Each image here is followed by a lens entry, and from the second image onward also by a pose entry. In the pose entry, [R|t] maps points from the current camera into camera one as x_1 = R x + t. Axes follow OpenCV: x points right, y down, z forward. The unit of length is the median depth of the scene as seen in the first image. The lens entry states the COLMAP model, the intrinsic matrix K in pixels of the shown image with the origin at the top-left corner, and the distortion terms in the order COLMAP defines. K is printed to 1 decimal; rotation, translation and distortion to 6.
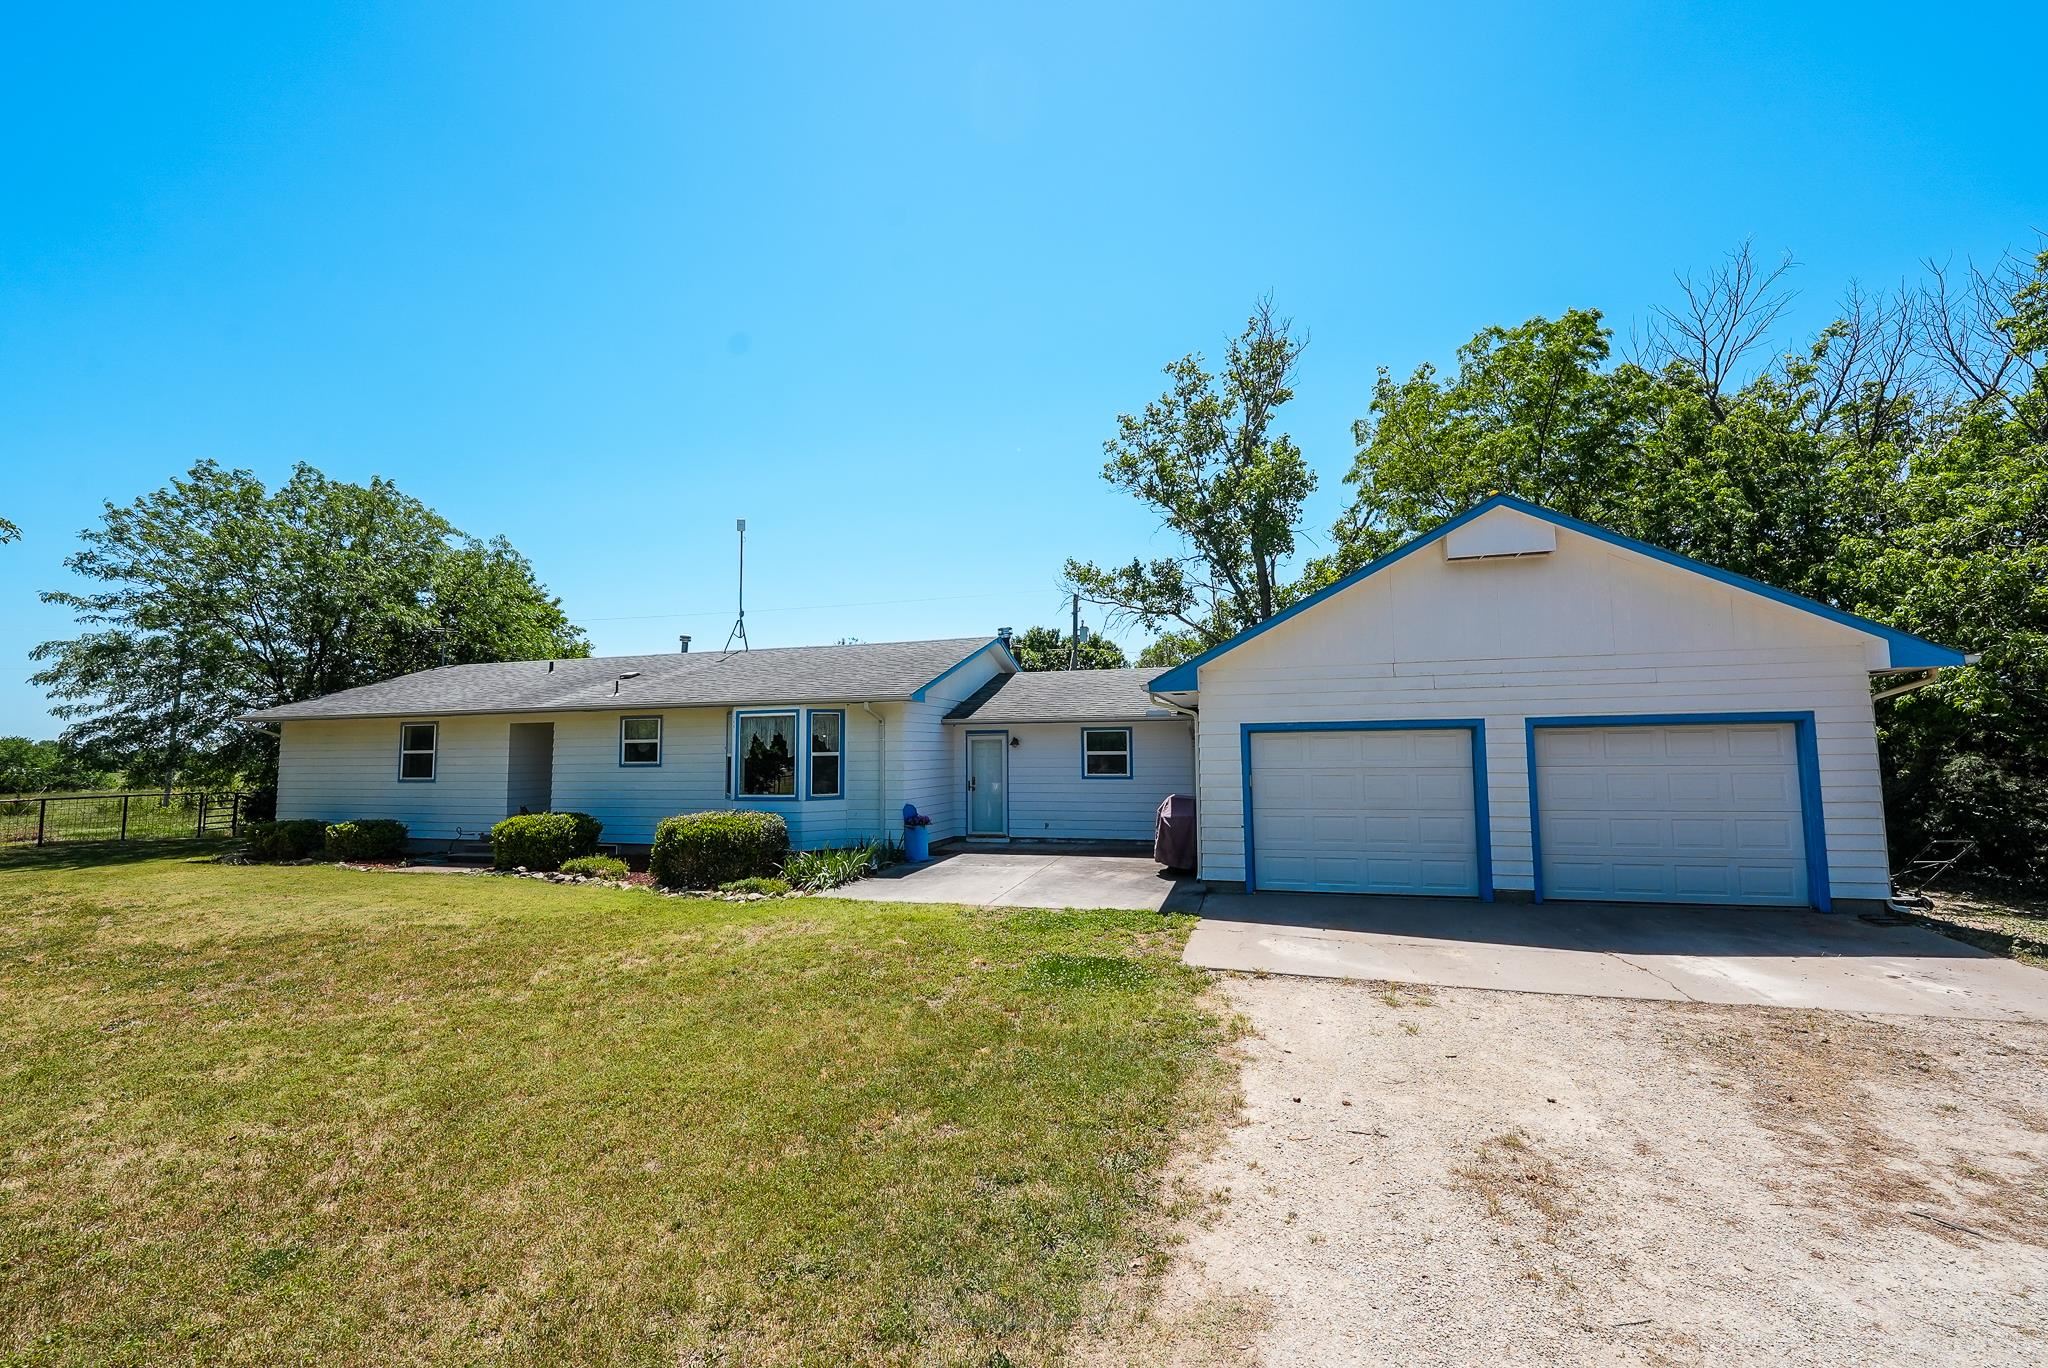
lens RADIAL K [[834.2, 0, 1024.5], [0, 834.2, 682.3], [0, 0, 1]] dist [-0.006947, -0.000907]
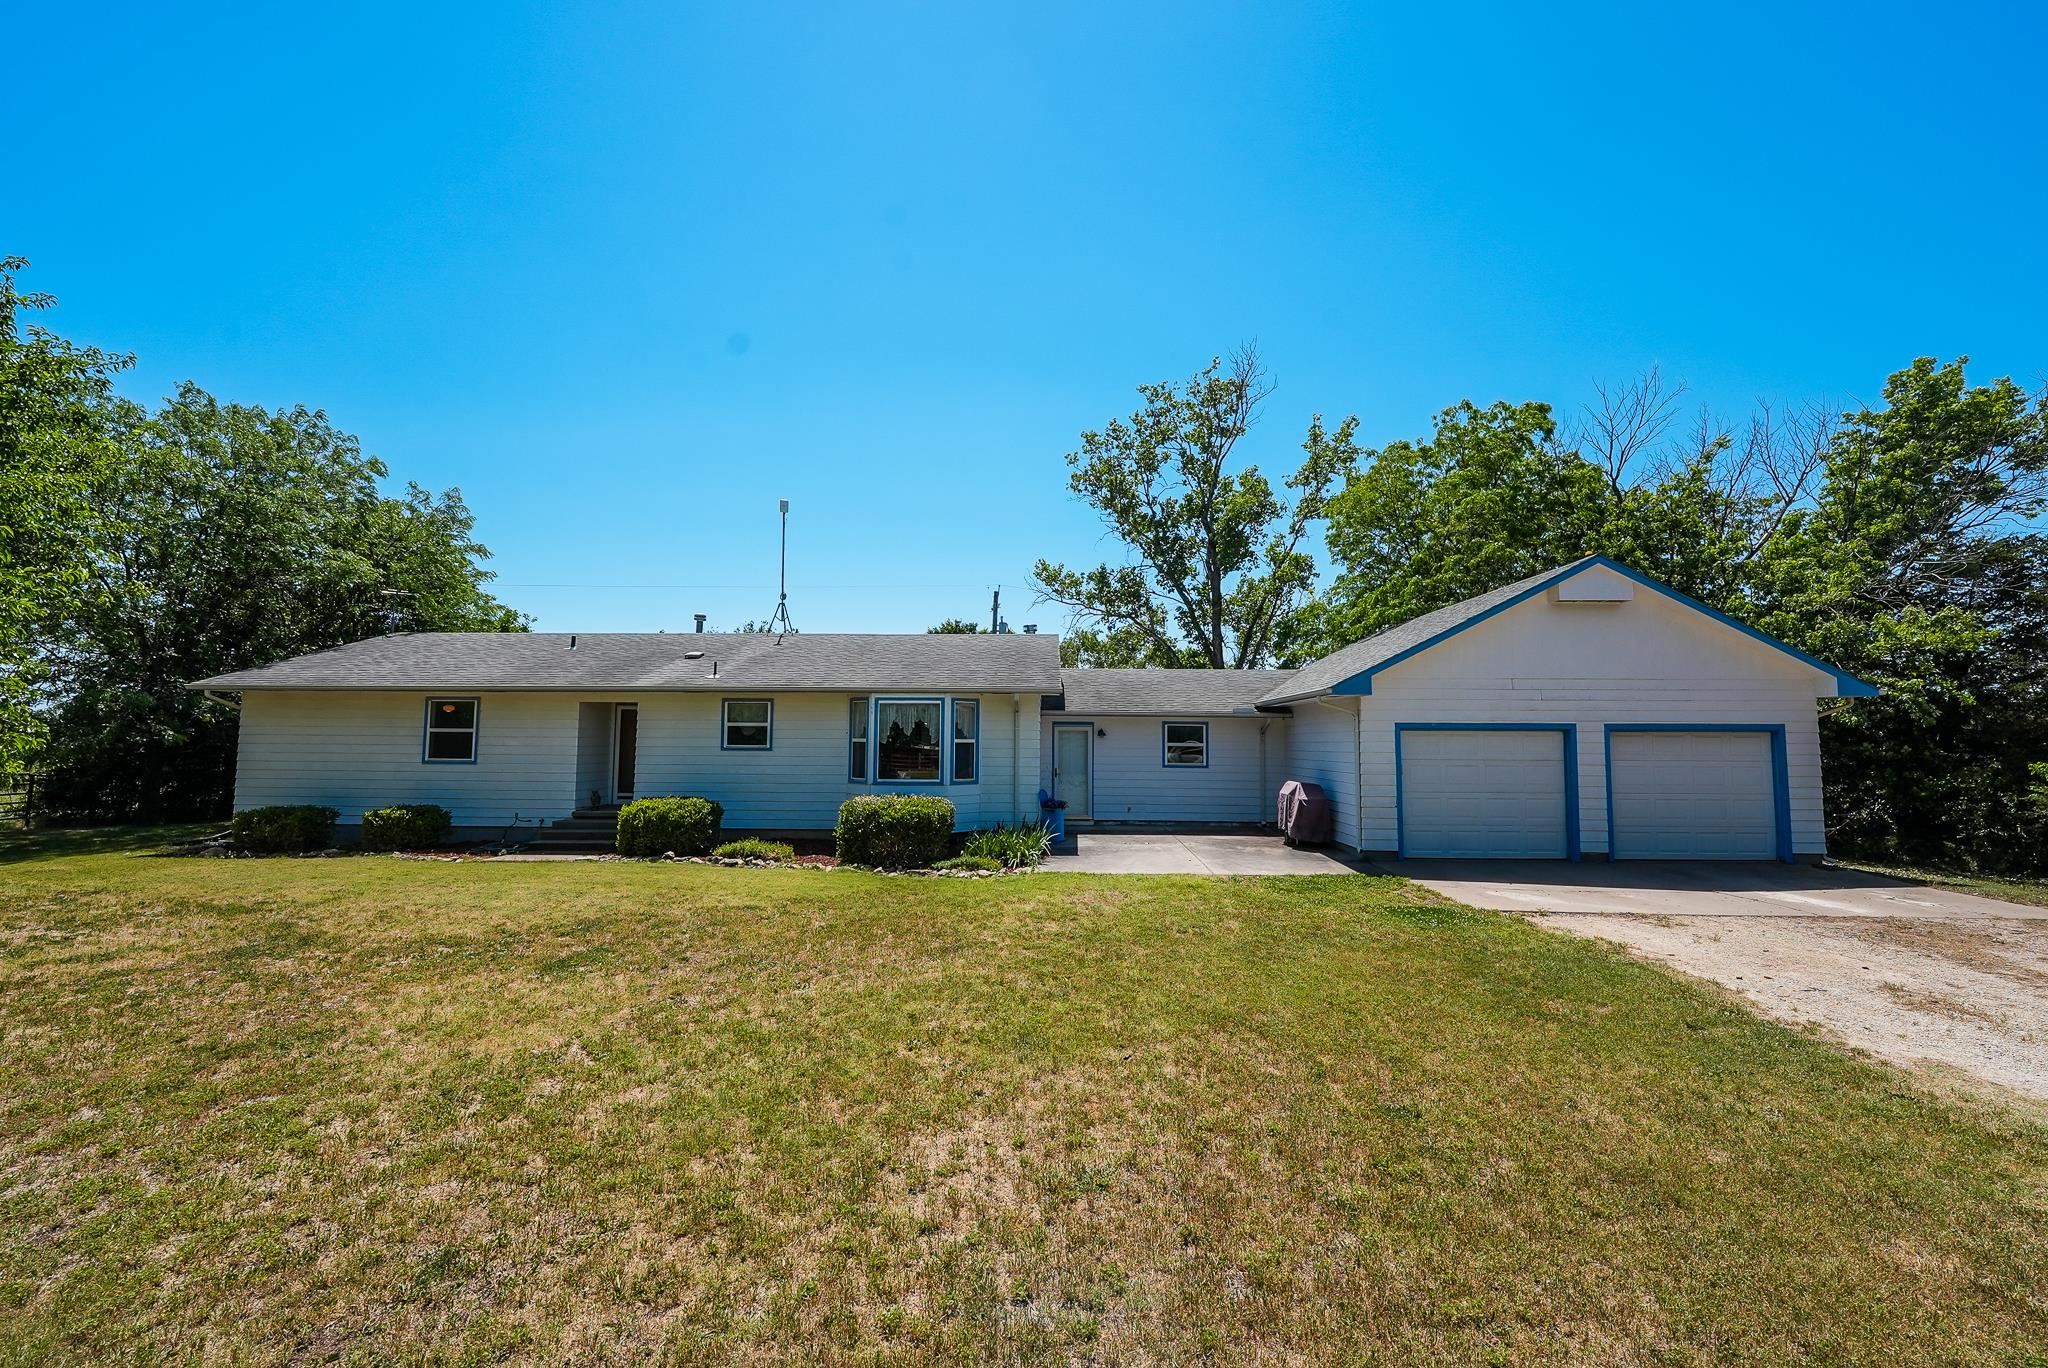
lens RADIAL K [[834.2, 0, 1020.3], [0, 834.2, 687.6], [0, 0, 1]] dist [-0.006947, -0.000907]
pose [[0.967281, 0.034249, 0.251386, -0.373432], [-0.038407, 0.999194, 0.011649, 0.003085], [-0.250785, -0.020922, 0.967817, -0.030155]]
